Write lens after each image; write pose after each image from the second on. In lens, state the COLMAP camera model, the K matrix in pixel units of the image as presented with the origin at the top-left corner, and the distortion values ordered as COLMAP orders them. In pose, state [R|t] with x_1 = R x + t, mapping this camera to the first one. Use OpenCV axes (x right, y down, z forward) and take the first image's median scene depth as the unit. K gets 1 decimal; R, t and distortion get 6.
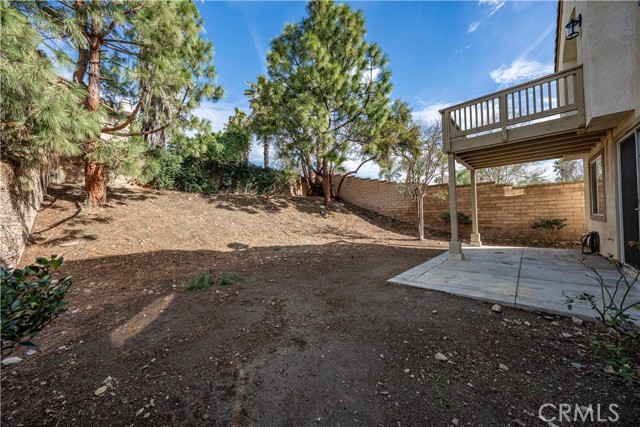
lens RADIAL K [[222.4, 0, 316.1], [0, 222.4, 213.9], [0, 0, 1]] dist [-0.000867, 0.000019]
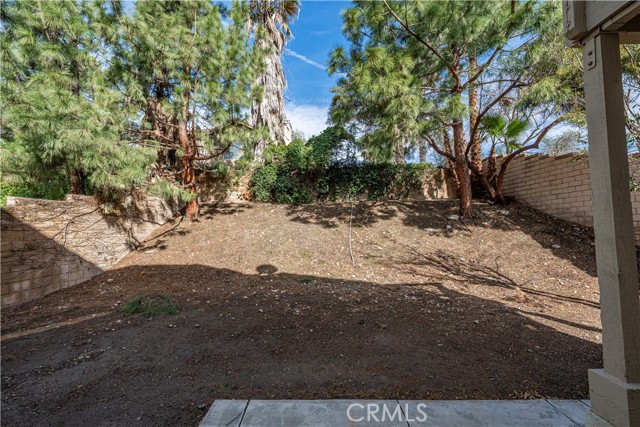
lens RADIAL K [[268.7, 0, 320.0], [0, 268.7, 213.5], [0, 0, 1]] dist [0.000282, 0.000053]
pose [[0.689186, -0.013550, -0.724457, 0.365104], [-0.005131, 0.999709, -0.023579, -0.028383], [0.724566, 0.019967, 0.688916, 0.324966]]
